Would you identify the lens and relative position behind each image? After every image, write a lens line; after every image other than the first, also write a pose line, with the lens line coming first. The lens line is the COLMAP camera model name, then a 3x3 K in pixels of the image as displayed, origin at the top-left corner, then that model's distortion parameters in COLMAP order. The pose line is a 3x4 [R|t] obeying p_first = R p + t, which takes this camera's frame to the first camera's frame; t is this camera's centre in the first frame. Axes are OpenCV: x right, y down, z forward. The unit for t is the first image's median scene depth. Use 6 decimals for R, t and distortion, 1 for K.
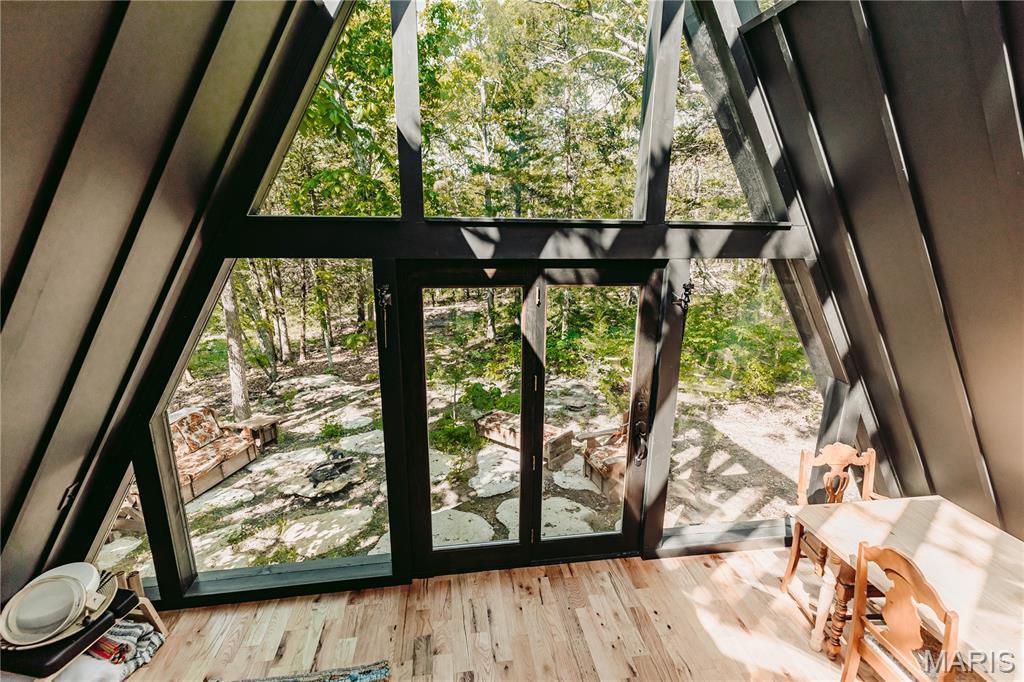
lens RADIAL K [[486.7, 0, 512.0], [0, 486.7, 341.0], [0, 0, 1]] dist [-0.033333, -0.000167]
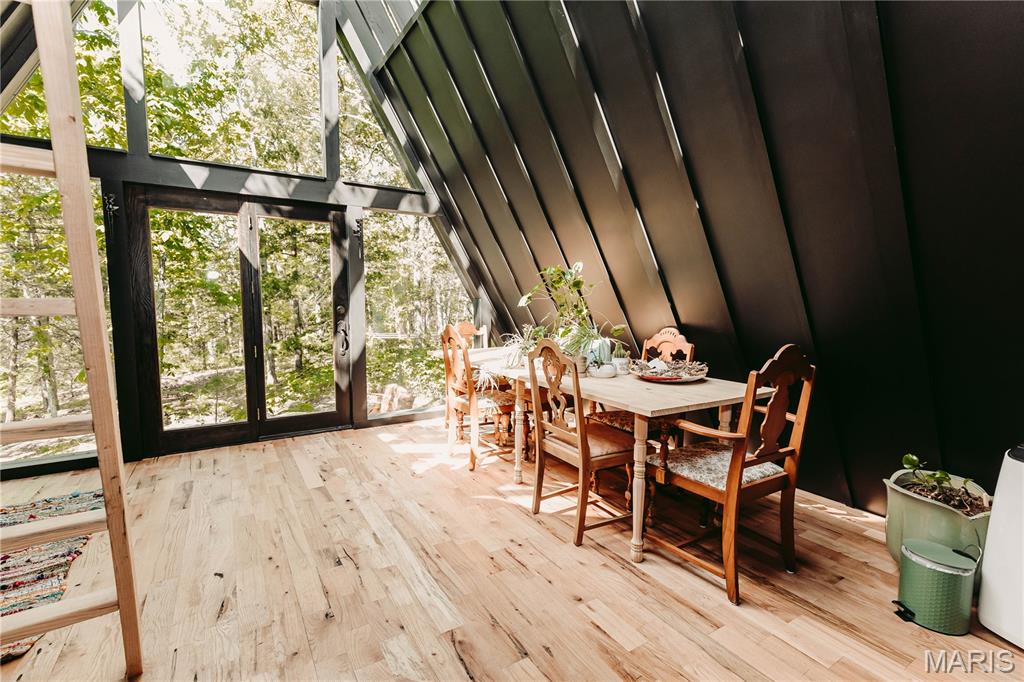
lens RADIAL K [[481.8, 0, 512.0], [0, 481.8, 341.0], [0, 0, 1]] dist [0.000530, 0.000340]
pose [[0.922469, -0.045152, 0.383422, 0.199580], [0.103996, 0.985489, -0.134149, 0.501960], [-0.371801, 0.163622, 0.913779, -0.488048]]
